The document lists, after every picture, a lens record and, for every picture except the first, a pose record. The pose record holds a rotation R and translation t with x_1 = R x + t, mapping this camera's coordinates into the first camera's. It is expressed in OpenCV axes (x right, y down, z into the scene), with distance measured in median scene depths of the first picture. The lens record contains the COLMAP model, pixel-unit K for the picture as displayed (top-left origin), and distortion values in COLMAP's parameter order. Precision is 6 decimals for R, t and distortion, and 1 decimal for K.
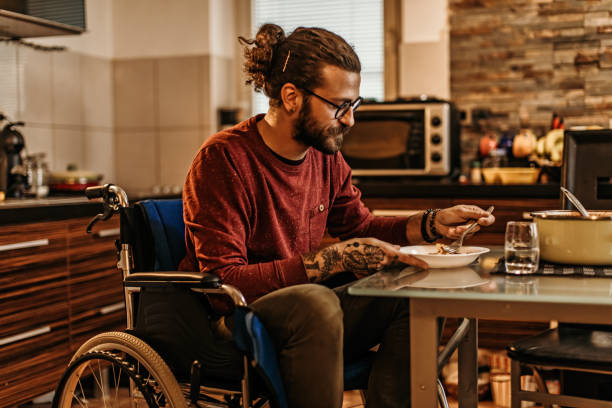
lens RADIAL K [[897.4, 0, 306.0], [0, 897.4, 204.0], [0, 0, 1]] dist [0.031141, -0.025464]
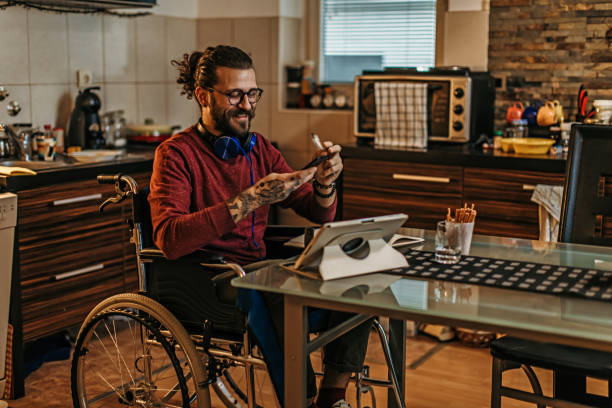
lens RADIAL K [[897.4, 0, 306.0], [0, 897.4, 204.0], [0, 0, 1]] dist [0.031141, -0.025464]
pose [[0.980145, 0.050327, -0.191787, 0.170401], [-0.029614, 0.993559, 0.109376, -0.068854], [0.196057, -0.101525, 0.975323, -0.103484]]
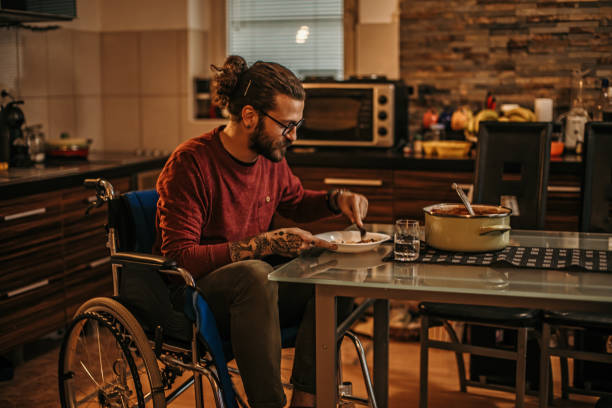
lens RADIAL K [[911.4, 0, 306.0], [0, 911.4, 204.0], [0, 0, 1]] dist [-0.126403, 0.115063]
pose [[0.999955, 0.008260, 0.004723, 0.041500], [-0.008635, 0.996261, 0.085962, -0.056176], [-0.003995, -0.085999, 0.996287, -0.151404]]
